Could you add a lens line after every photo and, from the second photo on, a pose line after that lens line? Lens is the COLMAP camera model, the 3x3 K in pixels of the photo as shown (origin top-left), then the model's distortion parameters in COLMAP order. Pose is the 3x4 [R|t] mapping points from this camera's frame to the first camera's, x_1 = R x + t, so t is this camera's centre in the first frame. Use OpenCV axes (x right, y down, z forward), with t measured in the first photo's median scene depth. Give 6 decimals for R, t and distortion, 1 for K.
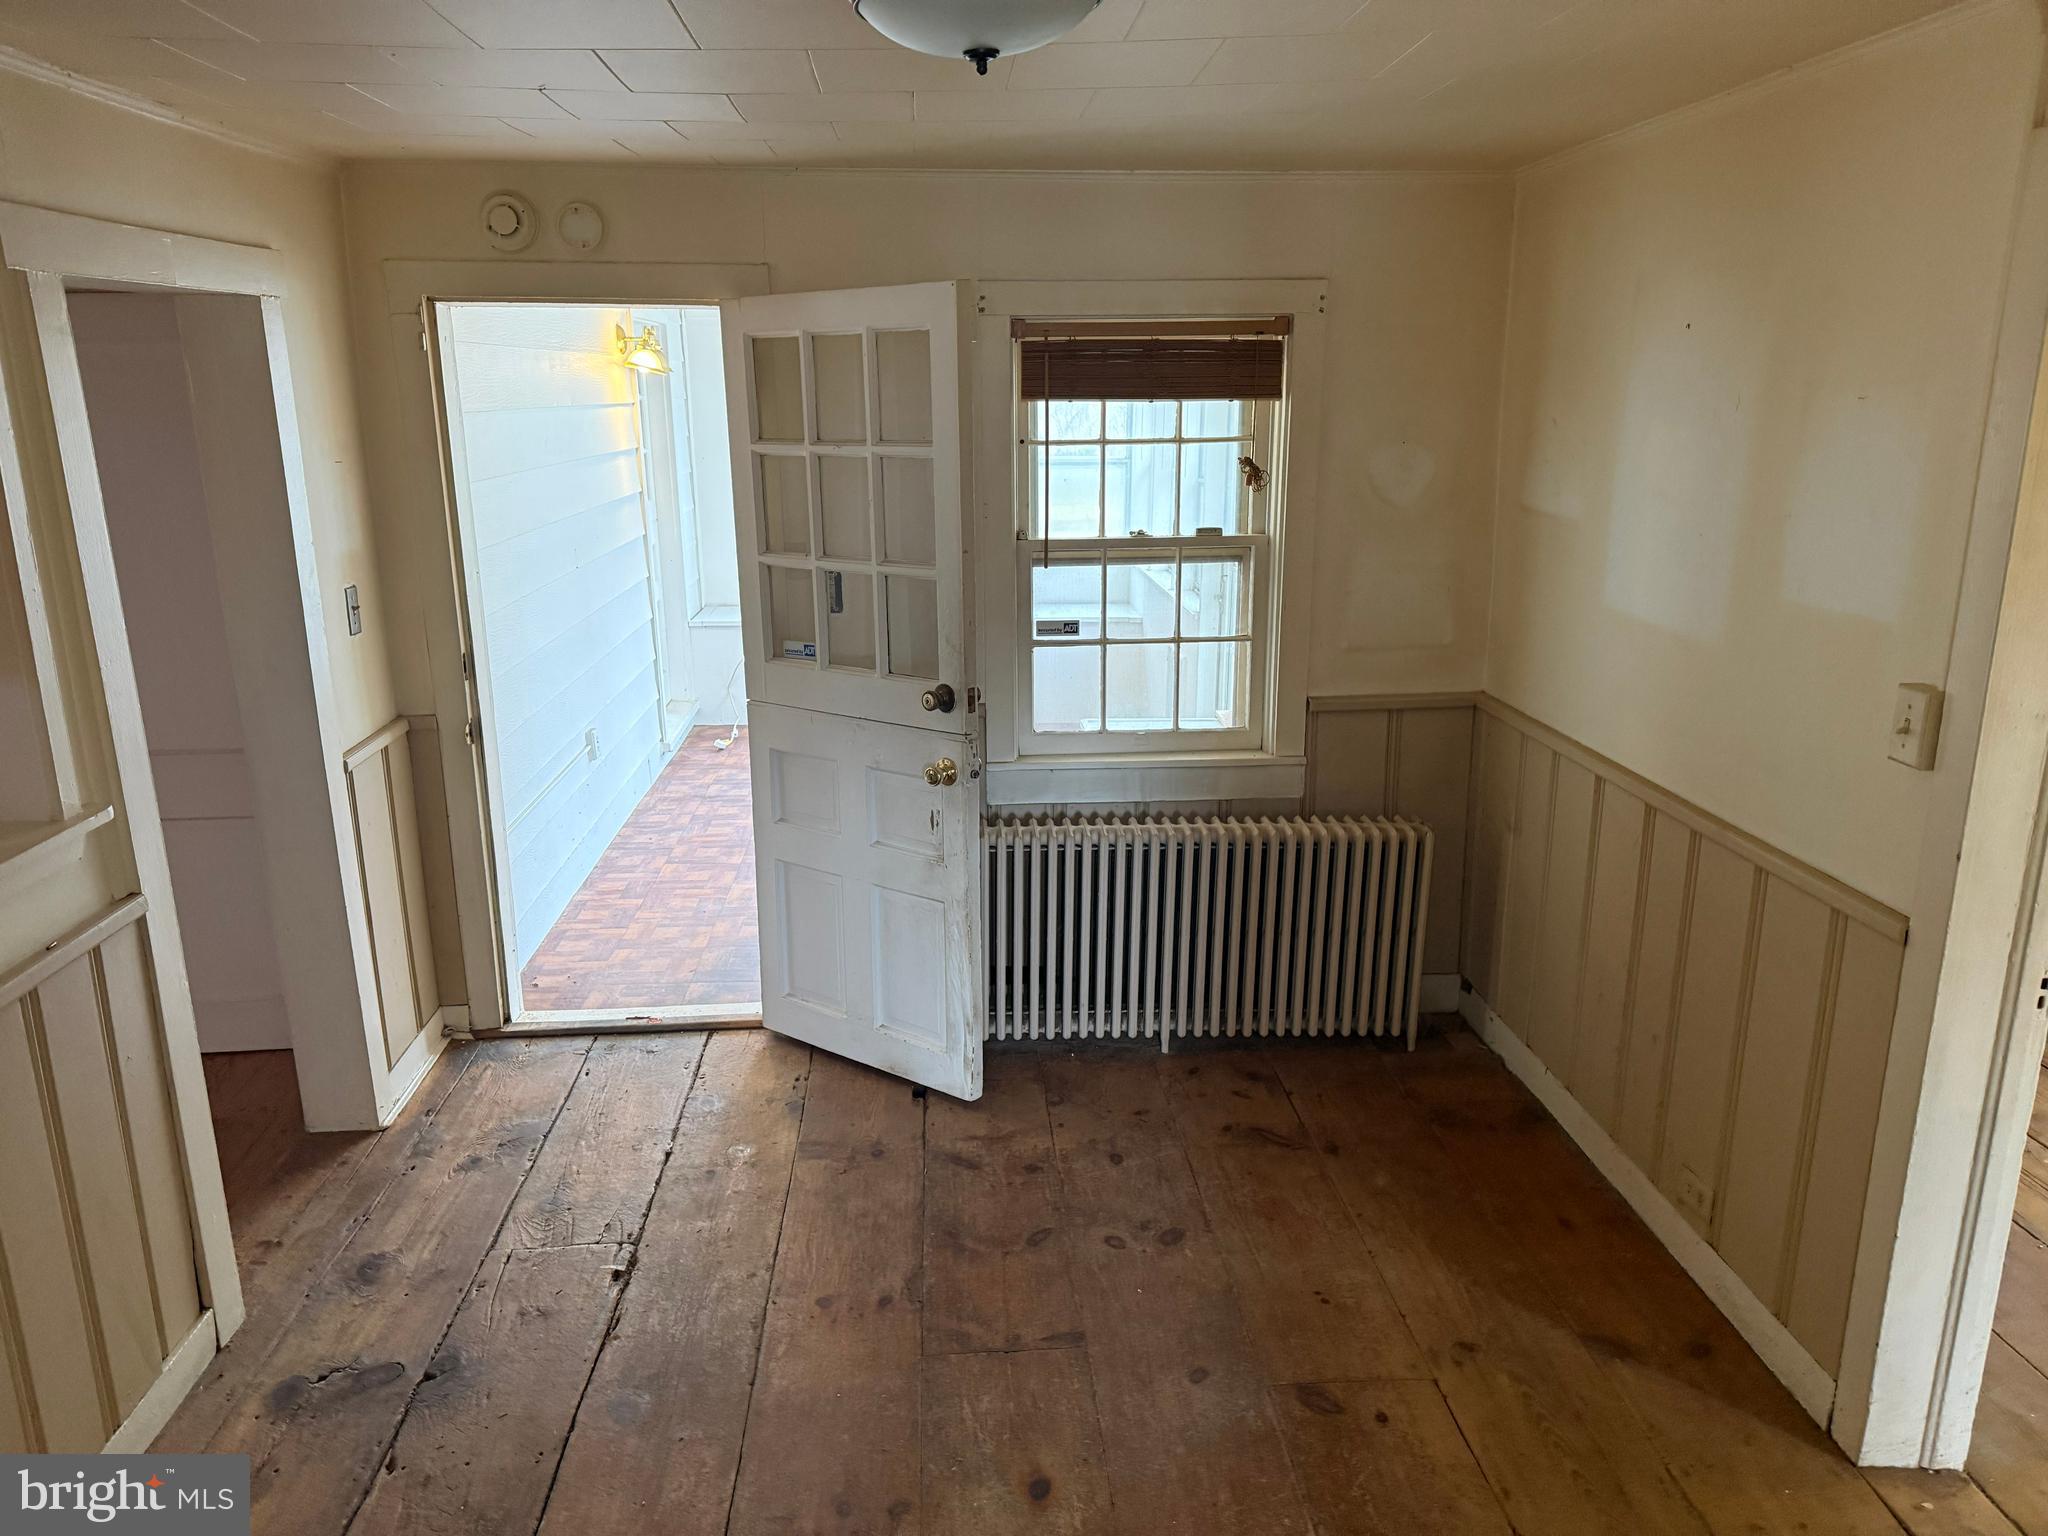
lens RADIAL K [[1447.1, 0, 1022.7], [0, 1447.1, 783.7], [0, 0, 1]] dist [0.031050, -0.035668]
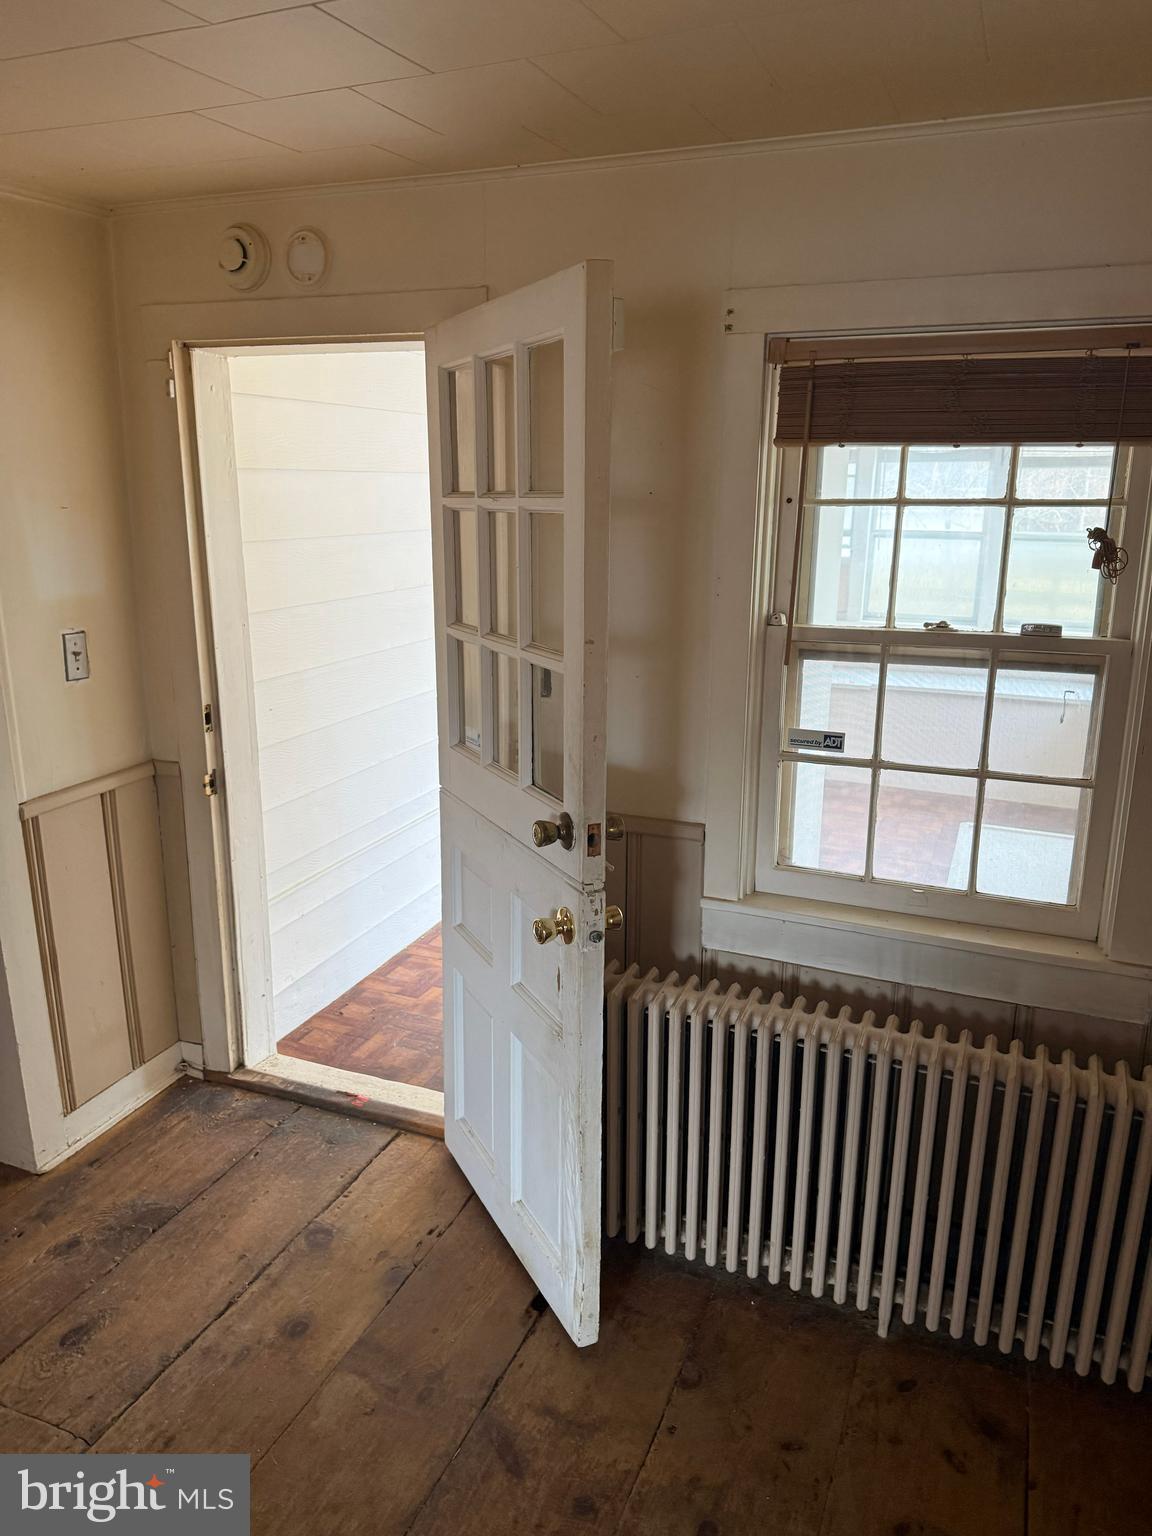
lens RADIAL K [[1085.3, 0, 582.5], [0, 1085.3, 757.5], [0, 0, 1]] dist [0.031050, -0.035668]
pose [[0.896261, 0.115069, -0.428340, 0.165630], [-0.122979, 0.992366, 0.009268, -0.089849], [0.426136, 0.044370, 0.903570, 0.426946]]
